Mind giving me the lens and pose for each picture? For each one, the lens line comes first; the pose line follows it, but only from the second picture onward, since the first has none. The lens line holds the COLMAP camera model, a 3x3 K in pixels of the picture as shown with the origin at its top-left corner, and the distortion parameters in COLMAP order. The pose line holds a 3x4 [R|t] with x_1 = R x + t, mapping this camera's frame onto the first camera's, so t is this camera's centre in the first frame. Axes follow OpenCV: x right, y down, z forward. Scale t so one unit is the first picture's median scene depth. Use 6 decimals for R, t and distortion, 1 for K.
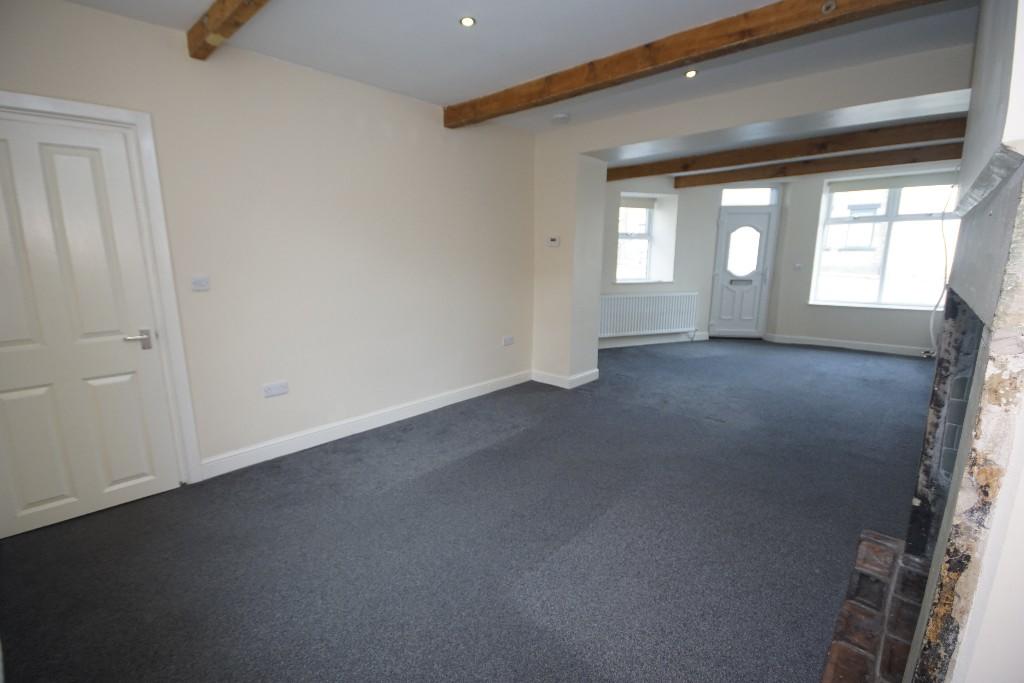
lens RADIAL K [[449.2, 0, 509.1], [0, 449.2, 344.1], [0, 0, 1]] dist [0.020482, -0.000034]
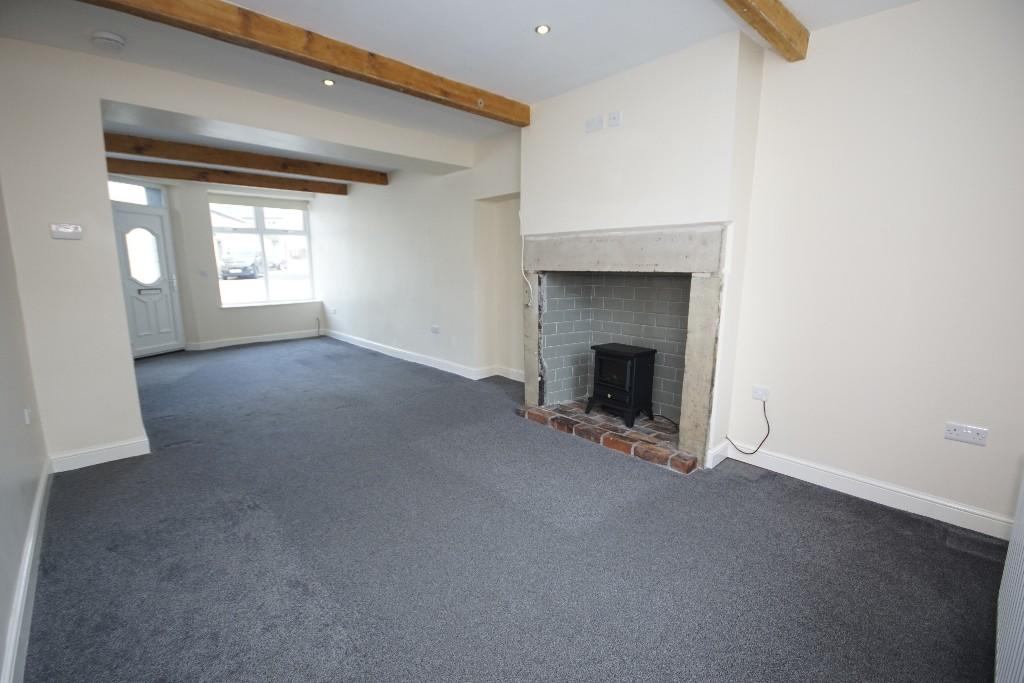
lens RADIAL K [[445.2, 0, 500.1], [0, 445.2, 341.0], [0, 0, 1]] dist [0.020630, -0.017850]
pose [[0.114747, -0.170391, 0.978673, -0.310666], [0.198517, 0.969241, 0.145474, -0.040263], [-0.973357, 0.177591, 0.145043, 0.263592]]
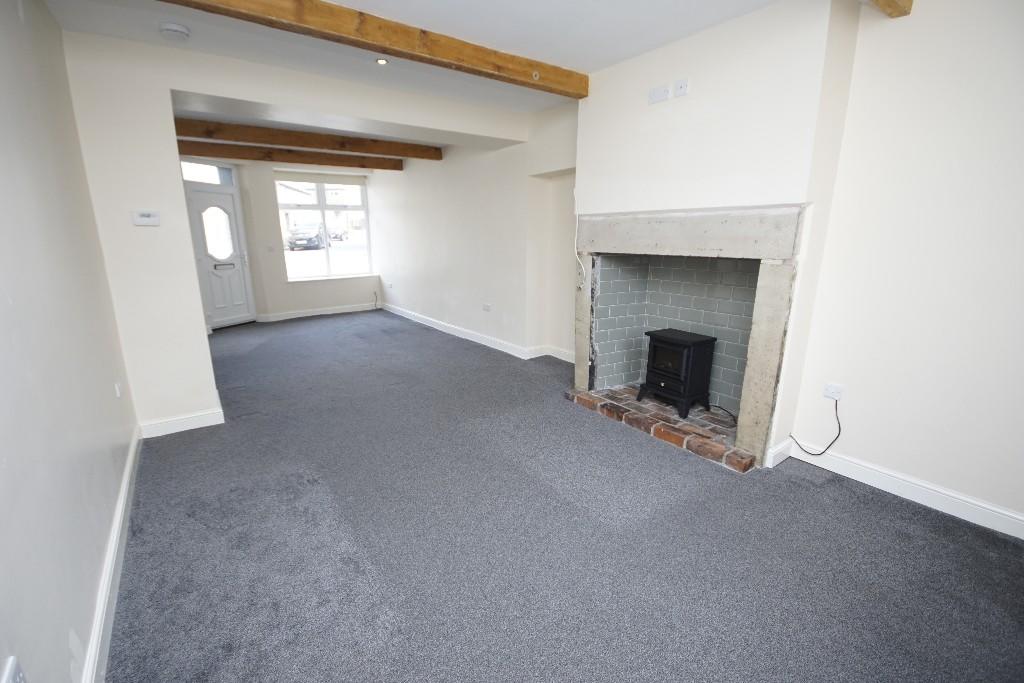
lens RADIAL K [[445.2, 0, 500.1], [0, 445.2, 341.0], [0, 0, 1]] dist [0.020630, -0.017850]
pose [[0.233936, -0.230364, 0.944567, -0.301610], [0.196717, 0.962646, 0.186054, -0.054385], [-0.952143, 0.142288, 0.270514, 0.257429]]
